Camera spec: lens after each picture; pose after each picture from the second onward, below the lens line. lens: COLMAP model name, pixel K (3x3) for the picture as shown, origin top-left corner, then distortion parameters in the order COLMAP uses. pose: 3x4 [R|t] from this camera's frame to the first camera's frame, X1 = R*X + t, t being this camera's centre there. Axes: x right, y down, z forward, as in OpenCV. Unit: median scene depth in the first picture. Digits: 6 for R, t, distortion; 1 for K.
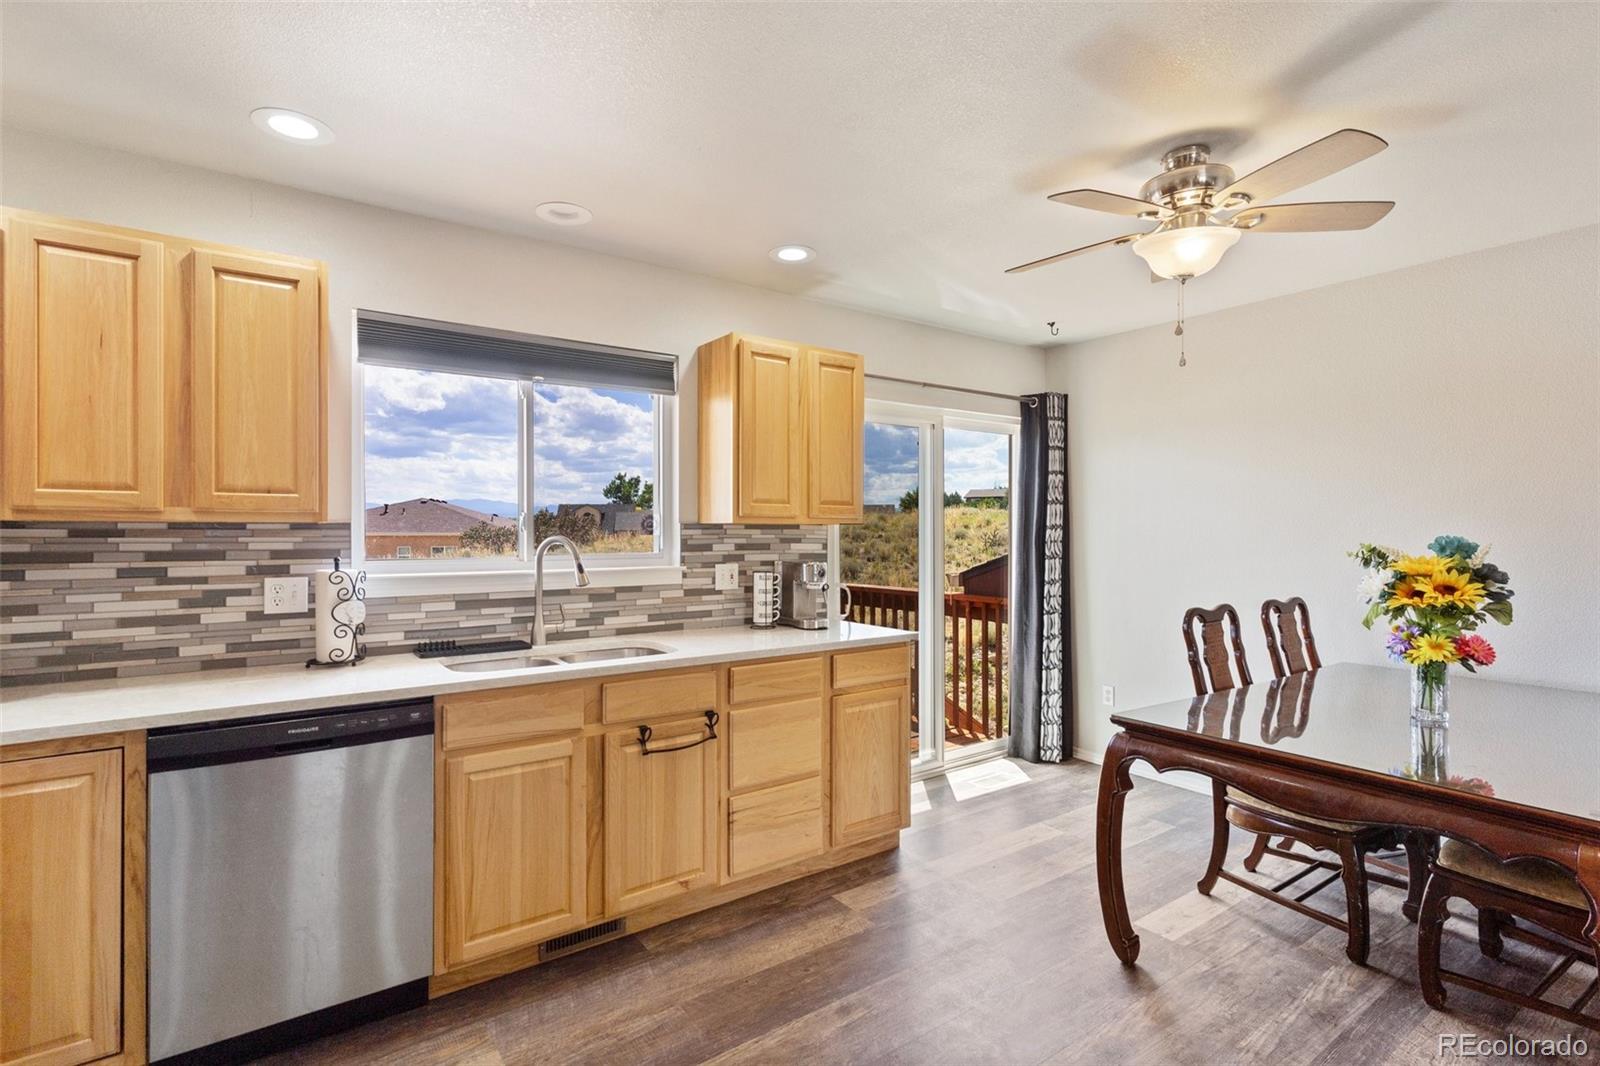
lens RADIAL K [[774.6, 0, 792.9], [0, 774.6, 529.6], [0, 0, 1]] dist [0.009981, 0.000564]
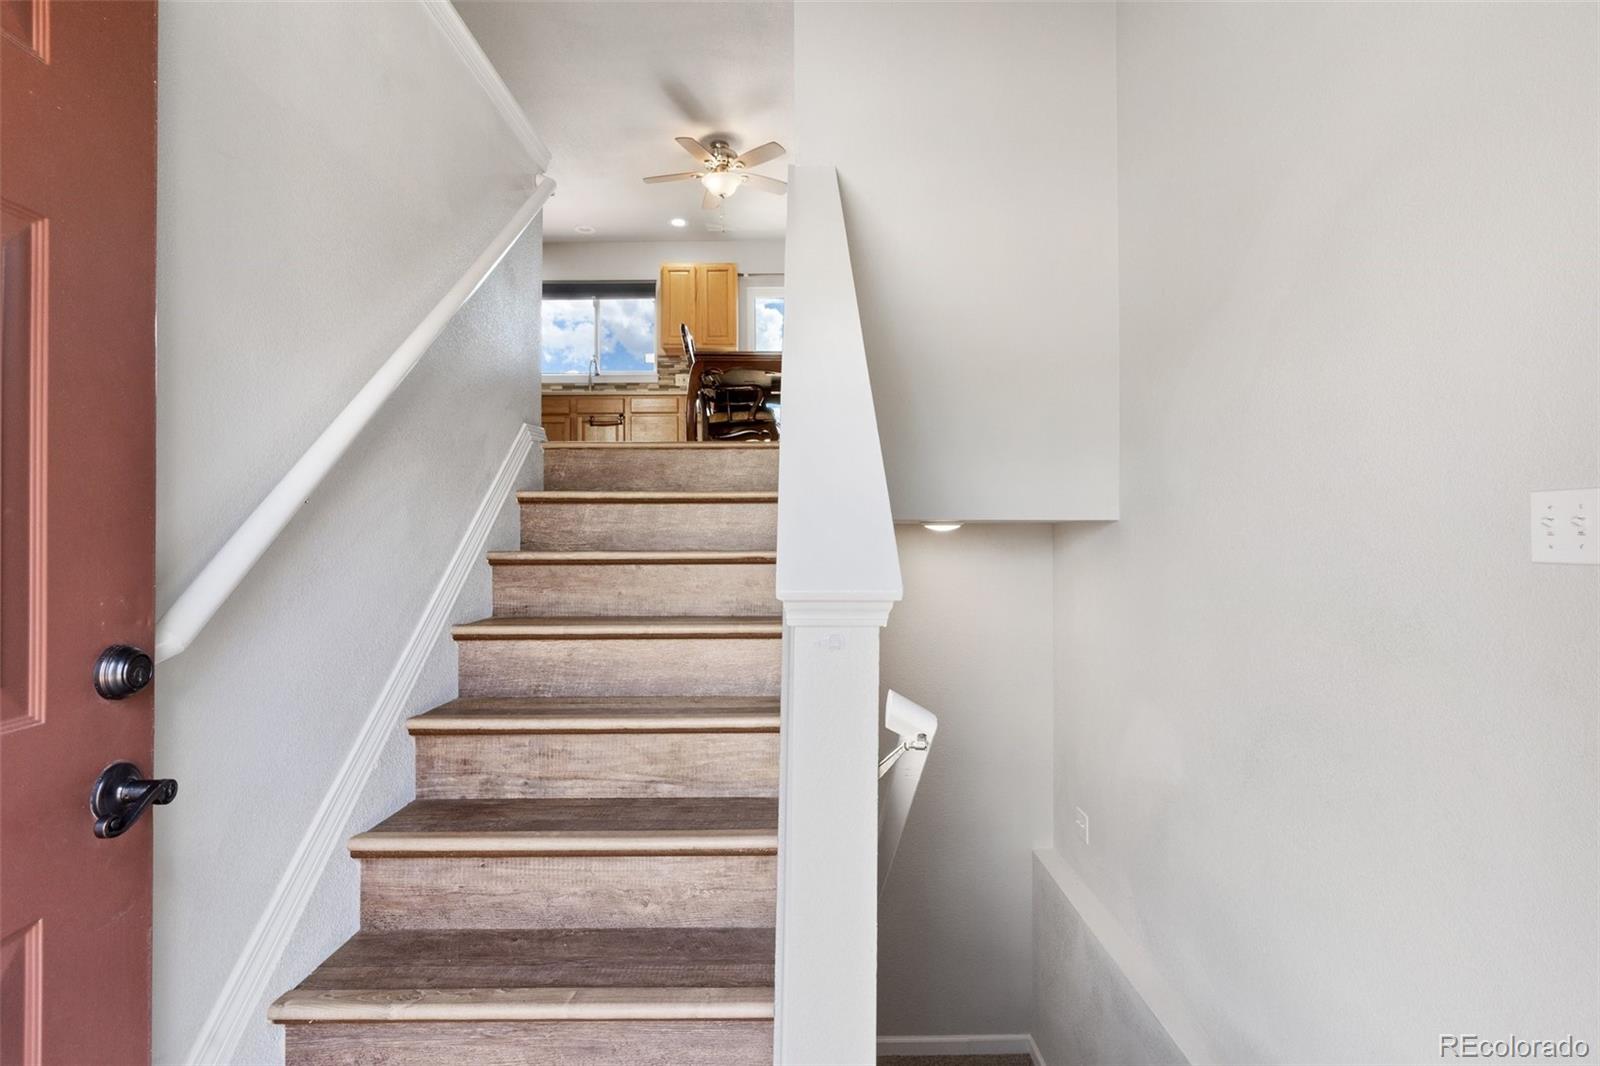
lens RADIAL K [[774.6, 0, 802.6], [0, 774.6, 530.6], [0, 0, 1]] dist [0.009981, 0.000564]
pose [[0.806018, -0.005431, -0.591866, 1.871350], [0.003314, 0.999984, -0.004663, 0.630190], [0.591882, 0.001796, 0.806023, -0.675558]]
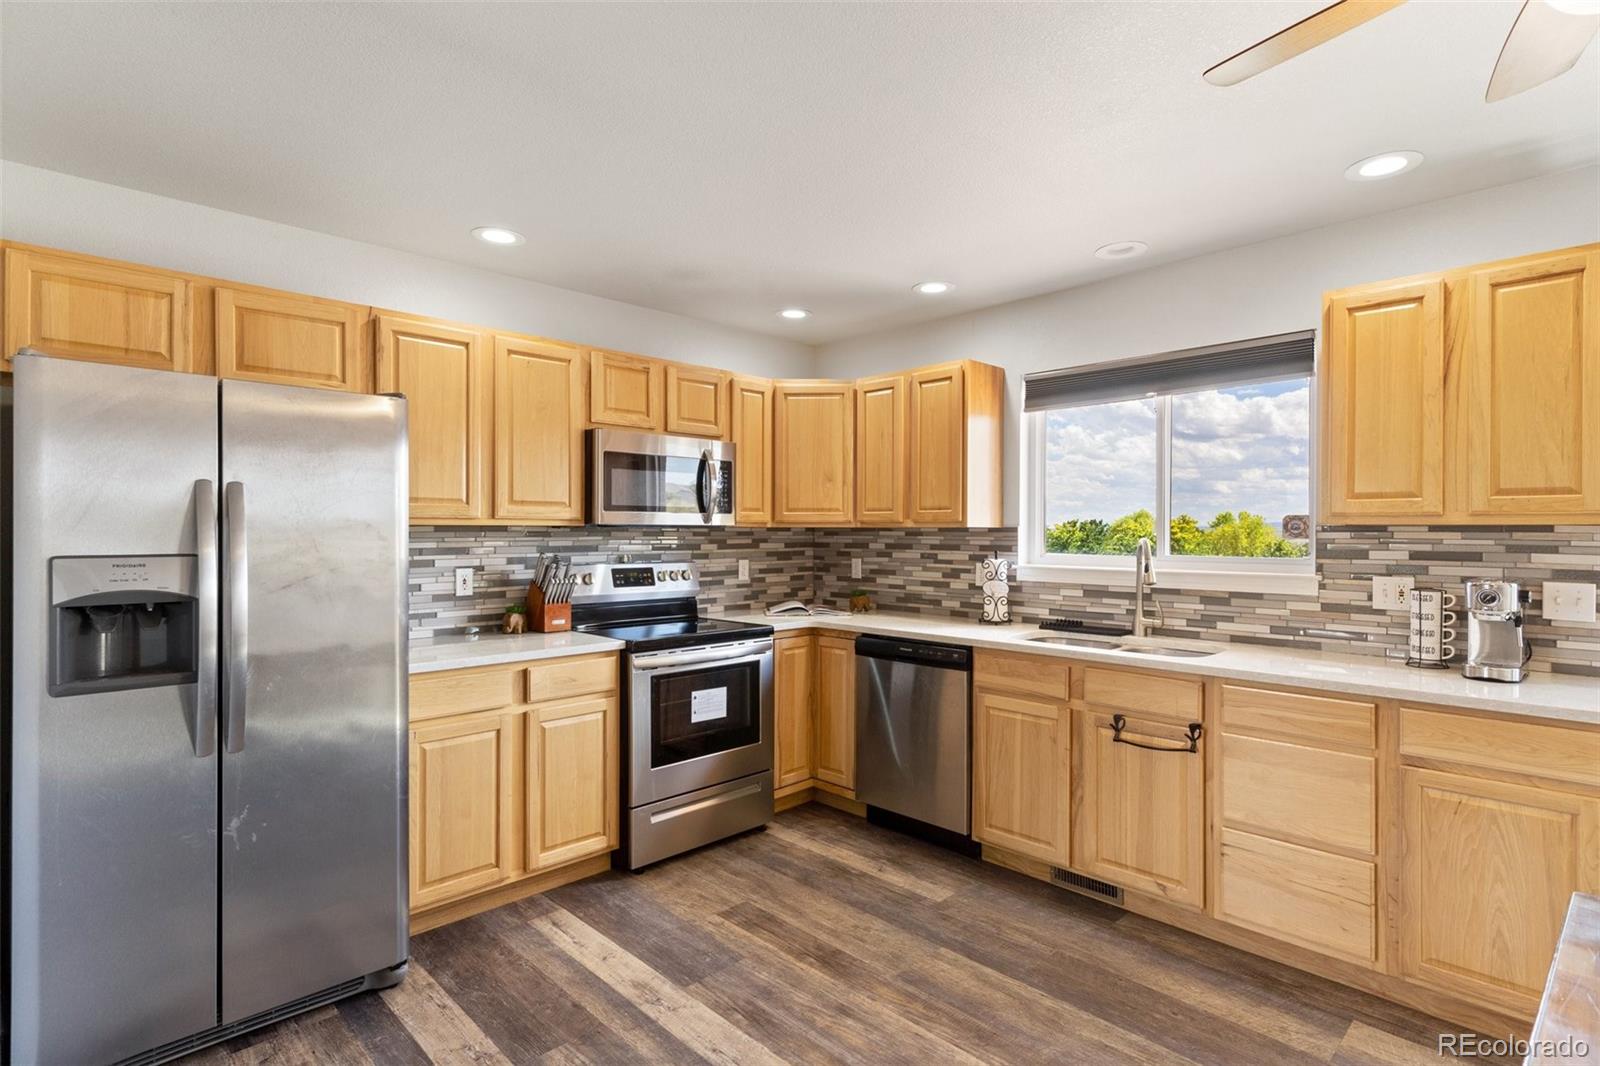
lens RADIAL K [[806.9, 0, 800.8], [0, 806.9, 527.9], [0, 0, 1]] dist [0.006297, 0.000912]
pose [[0.142577, -0.004560, -0.989773, 0.818134], [-0.001378, 0.999988, -0.004806, 0.000120], [0.989783, 0.002049, 0.142569, 0.387698]]
